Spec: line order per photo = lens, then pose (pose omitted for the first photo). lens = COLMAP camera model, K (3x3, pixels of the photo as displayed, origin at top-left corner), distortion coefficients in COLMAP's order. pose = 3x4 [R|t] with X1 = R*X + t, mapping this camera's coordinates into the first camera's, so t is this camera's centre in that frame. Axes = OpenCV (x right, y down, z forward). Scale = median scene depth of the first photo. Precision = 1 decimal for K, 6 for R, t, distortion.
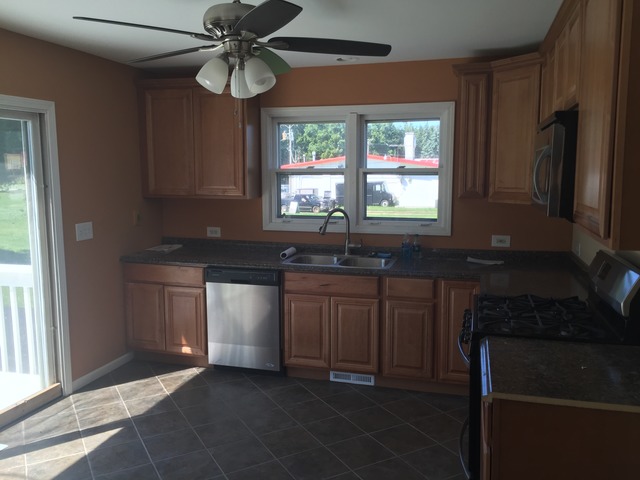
lens RADIAL K [[543.2, 0, 322.2], [0, 543.2, 239.4], [0, 0, 1]] dist [0.054939, -0.081529]
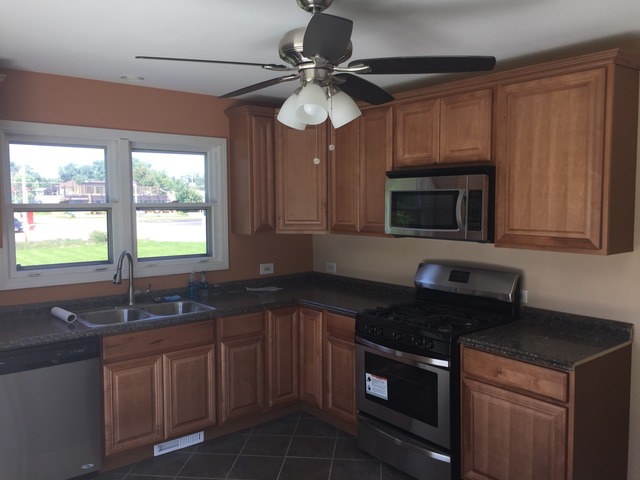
lens RADIAL K [[543.2, 0, 319.6], [0, 543.2, 237.9], [0, 0, 1]] dist [0.054939, -0.081529]
pose [[0.565109, -0.056339, 0.823090, -0.515714], [0.104566, 0.994511, -0.003720, -0.044055], [-0.818363, 0.088170, 0.567898, 0.289186]]
